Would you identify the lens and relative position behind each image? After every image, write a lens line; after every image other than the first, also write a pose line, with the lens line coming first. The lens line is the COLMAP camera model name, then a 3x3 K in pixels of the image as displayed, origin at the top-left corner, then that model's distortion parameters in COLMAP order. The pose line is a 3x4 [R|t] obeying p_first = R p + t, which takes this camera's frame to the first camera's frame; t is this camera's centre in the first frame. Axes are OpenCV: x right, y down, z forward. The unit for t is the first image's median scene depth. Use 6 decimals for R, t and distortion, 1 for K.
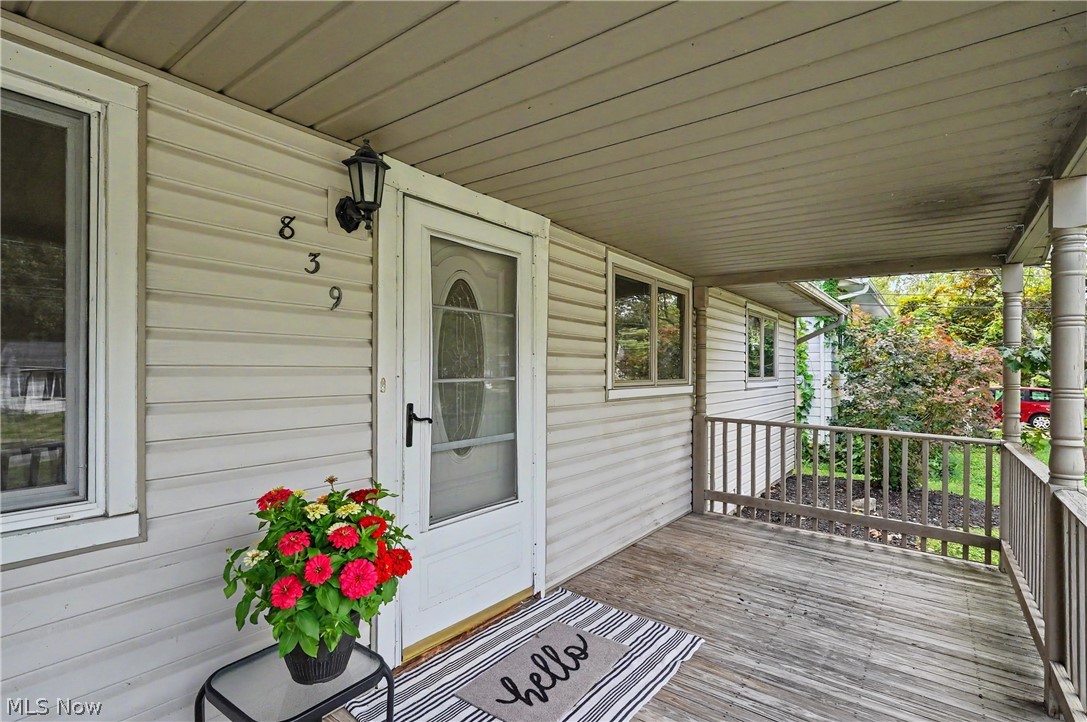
lens RADIAL K [[497.6, 0, 546.3], [0, 497.6, 365.9], [0, 0, 1]] dist [-0.004700, 0.000853]
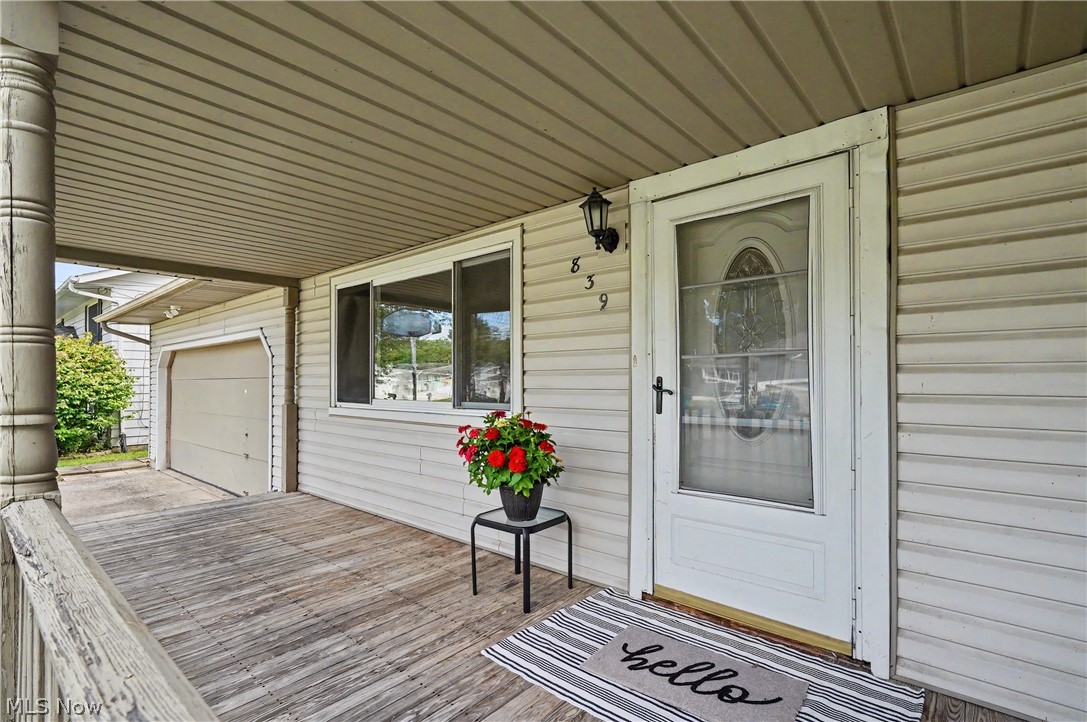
lens RADIAL K [[497.6, 0, 546.3], [0, 497.6, 365.9], [0, 0, 1]] dist [-0.004700, 0.000853]
pose [[-0.015853, -0.023646, -0.999595, 0.935223], [0.018771, 0.999537, -0.023942, 0.074779], [0.999698, -0.019143, -0.015402, 0.783774]]
